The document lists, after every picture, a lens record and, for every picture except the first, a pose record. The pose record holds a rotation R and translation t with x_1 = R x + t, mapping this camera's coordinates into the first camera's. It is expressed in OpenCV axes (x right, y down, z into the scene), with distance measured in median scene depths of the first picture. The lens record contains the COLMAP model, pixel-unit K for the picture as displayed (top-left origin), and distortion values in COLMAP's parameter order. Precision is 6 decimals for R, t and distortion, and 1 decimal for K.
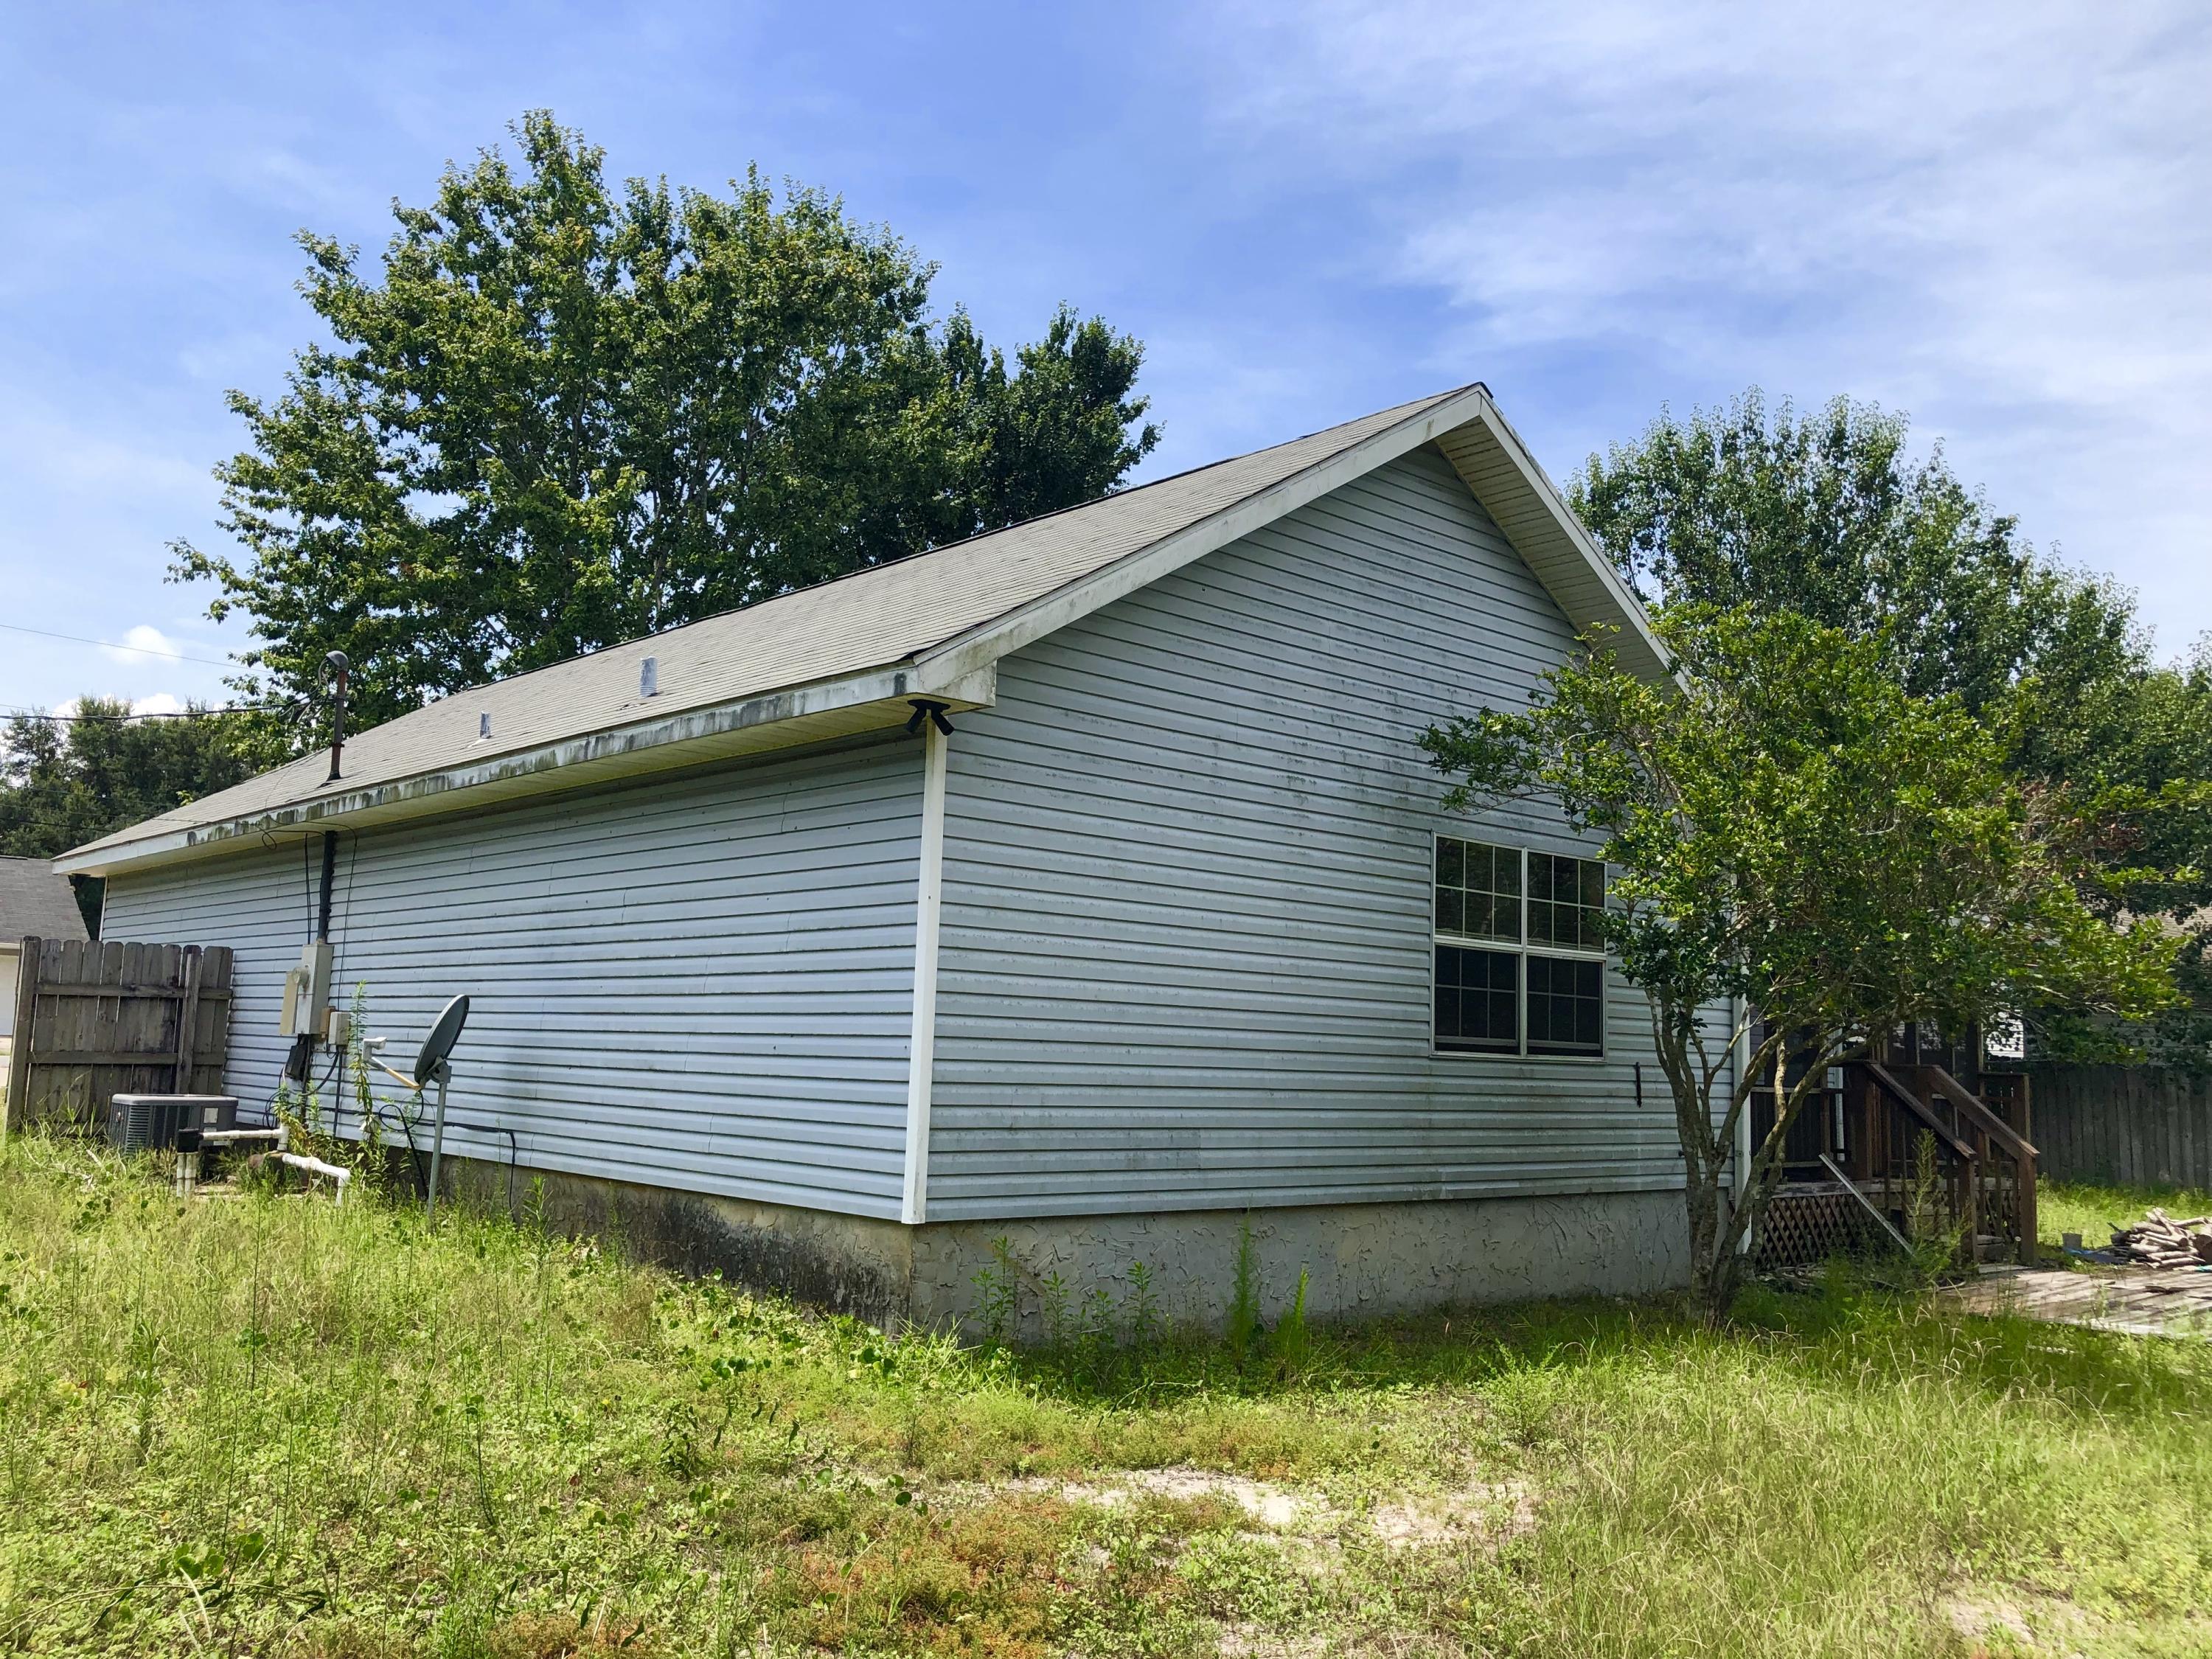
lens RADIAL K [[1827.7, 0, 1106.0], [0, 1827.7, 829.5], [0, 0, 1]] dist [0.139004, -0.311520]
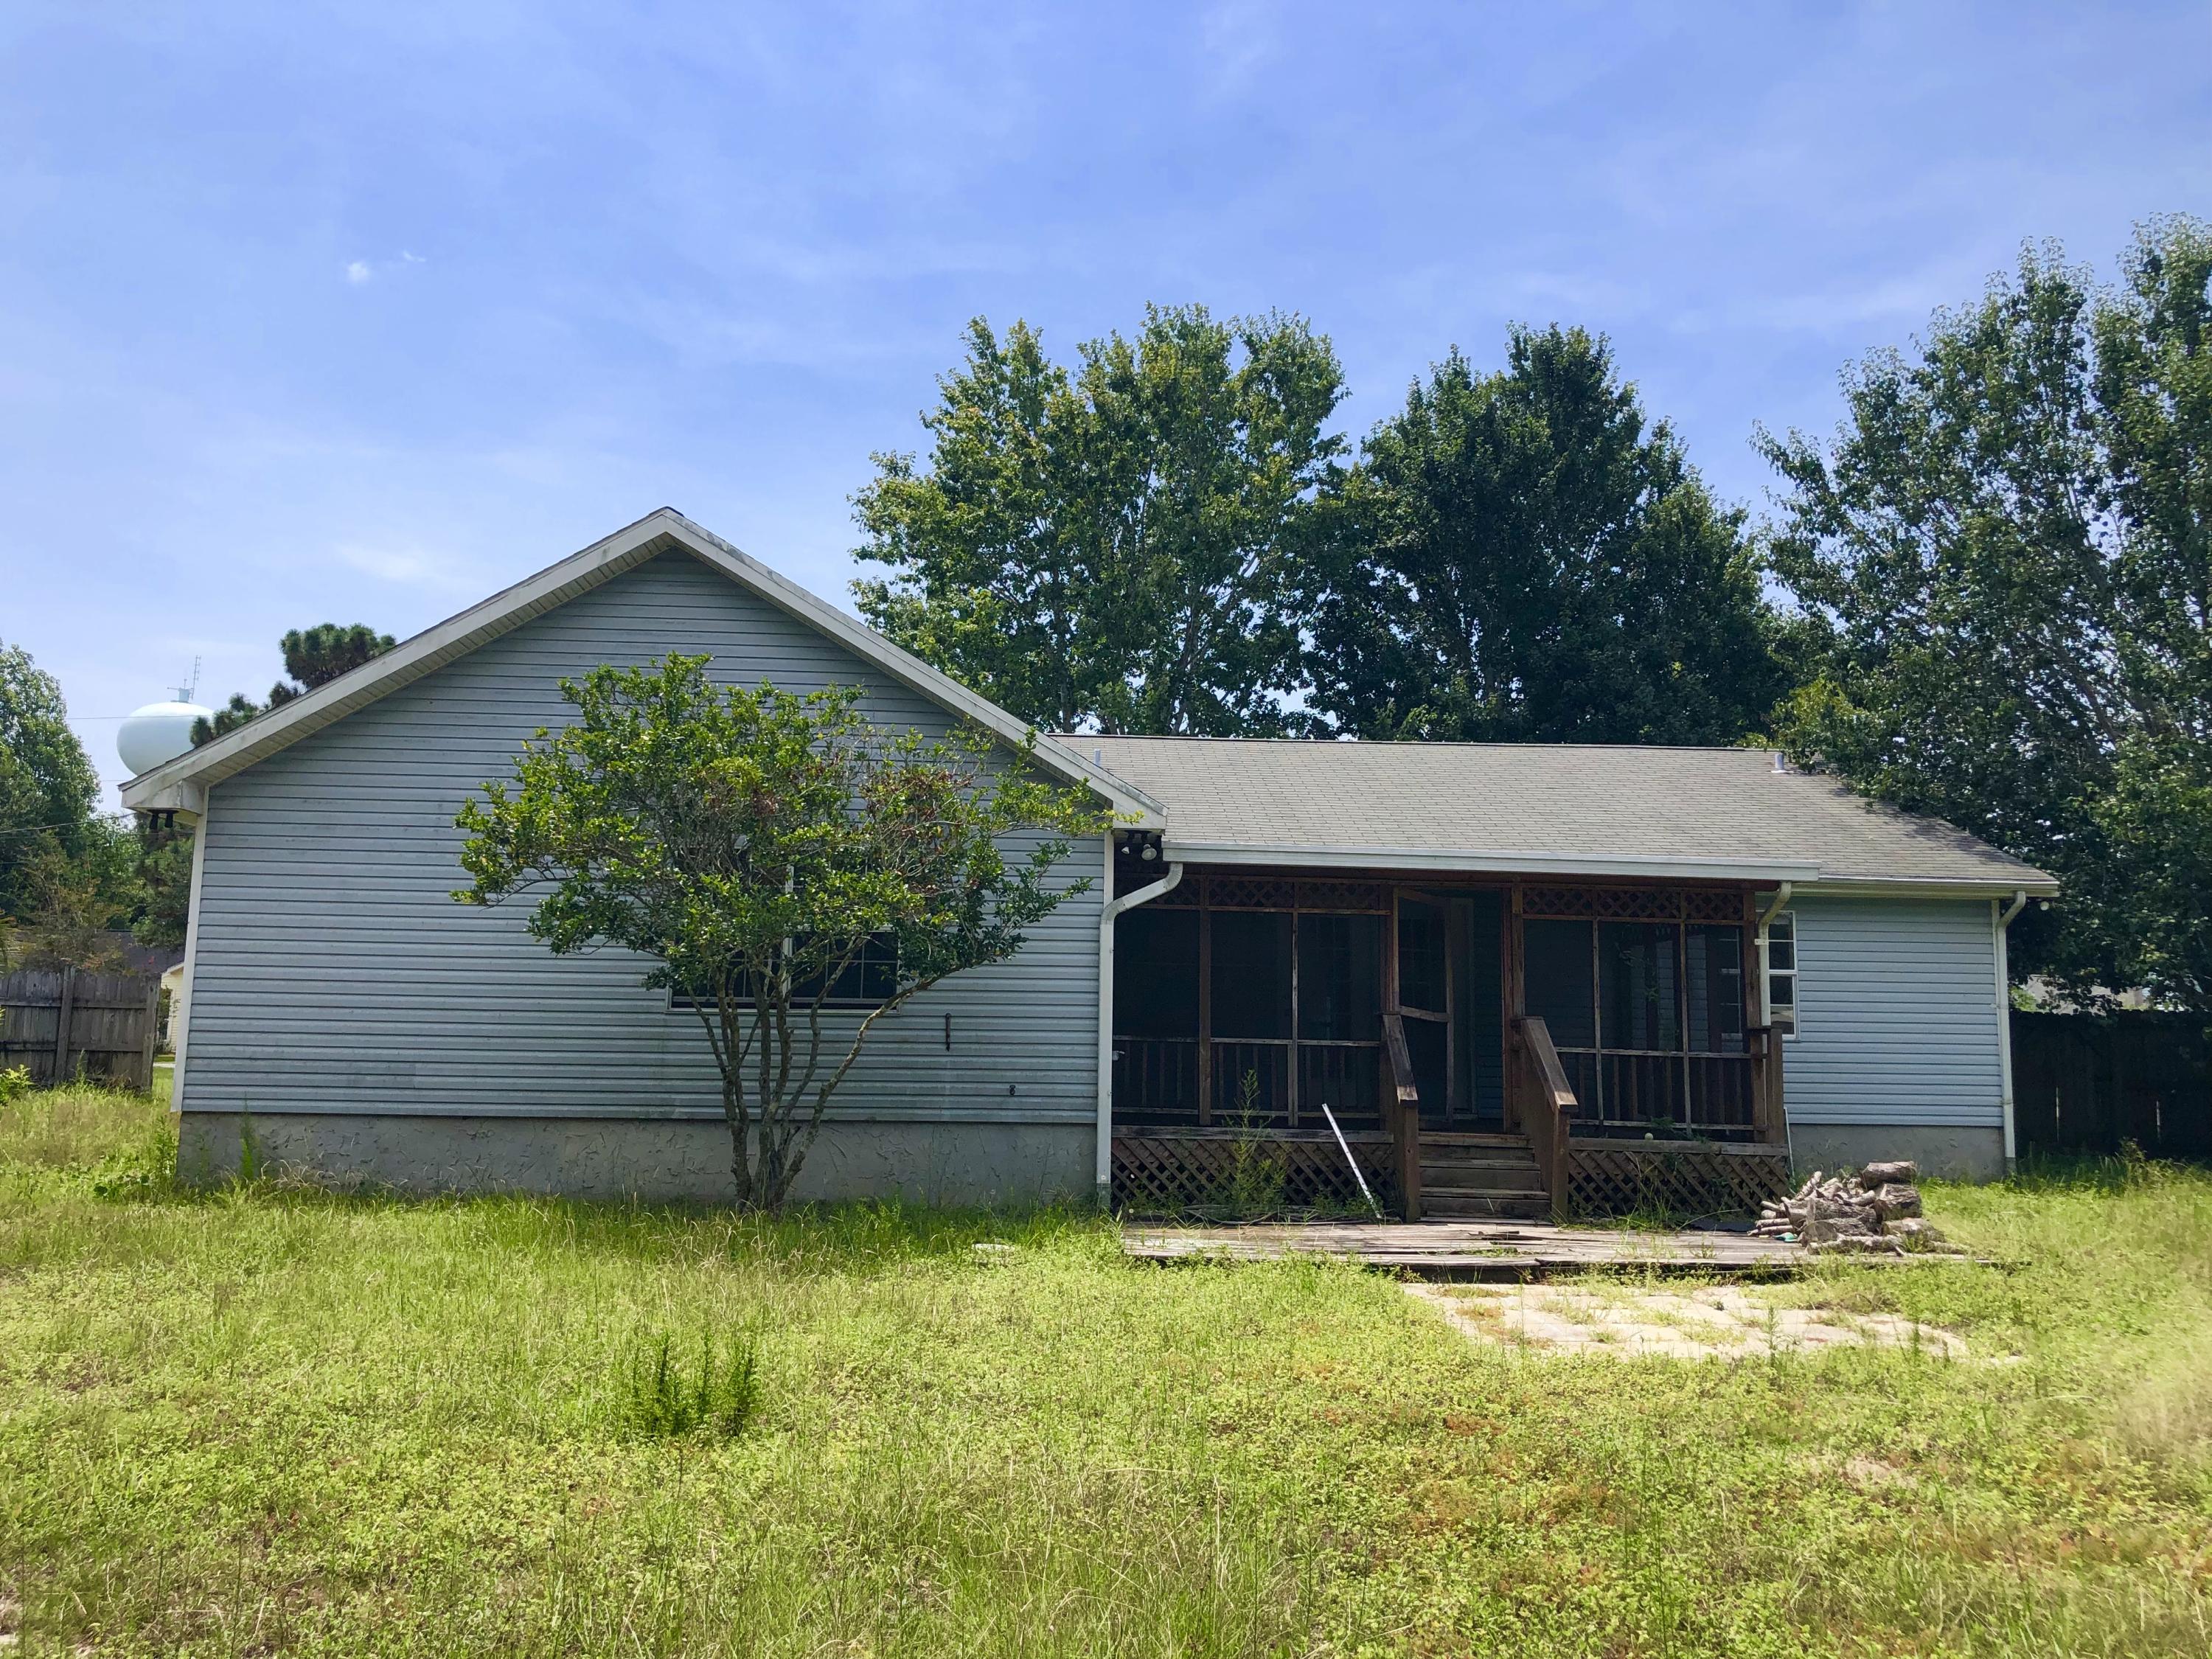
lens RADIAL K [[1827.7, 0, 1106.0], [0, 1827.7, 829.5], [0, 0, 1]] dist [0.139004, -0.311520]
pose [[0.752164, -0.100990, -0.651191, 1.297219], [0.085256, 0.994795, -0.055802, 0.092852], [0.653437, -0.013545, 0.756860, 0.193144]]
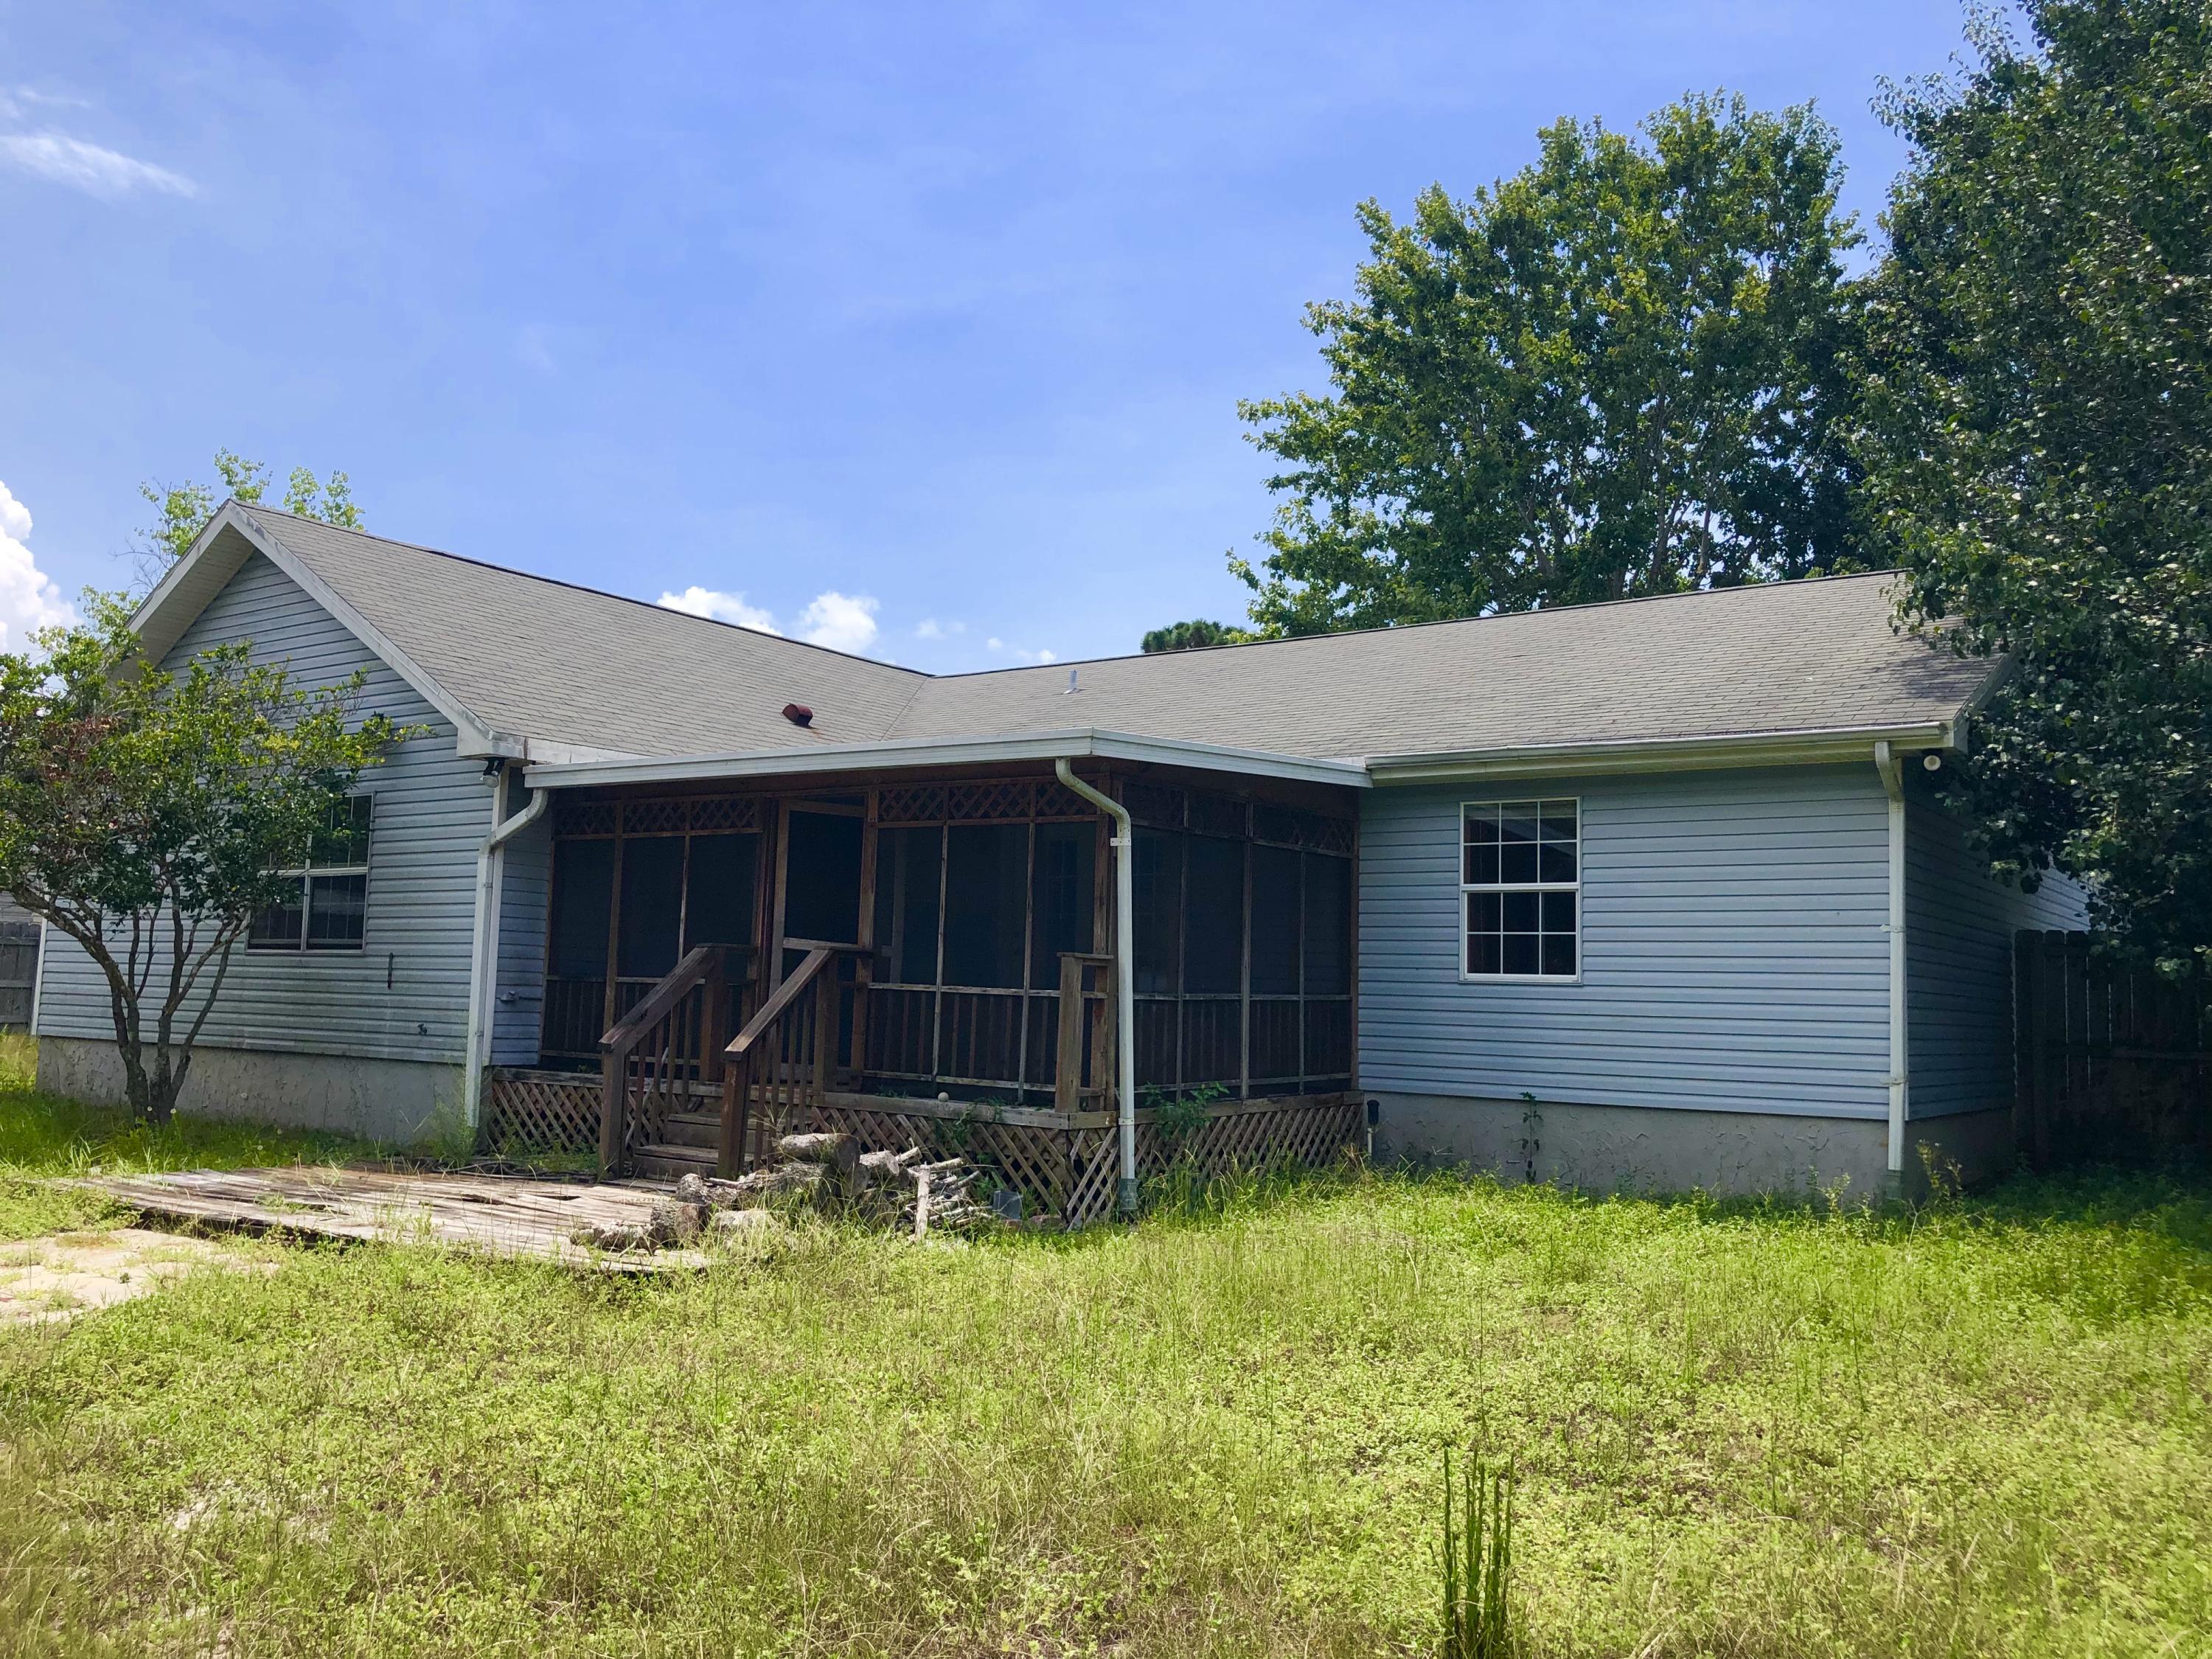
lens RADIAL K [[1827.7, 0, 1106.0], [0, 1827.7, 829.5], [0, 0, 1]] dist [0.139004, -0.311520]
pose [[0.179241, -0.118060, -0.976696, 1.762170], [0.094624, 0.990240, -0.102332, 0.241678], [0.979244, -0.074077, 0.188662, 1.393292]]
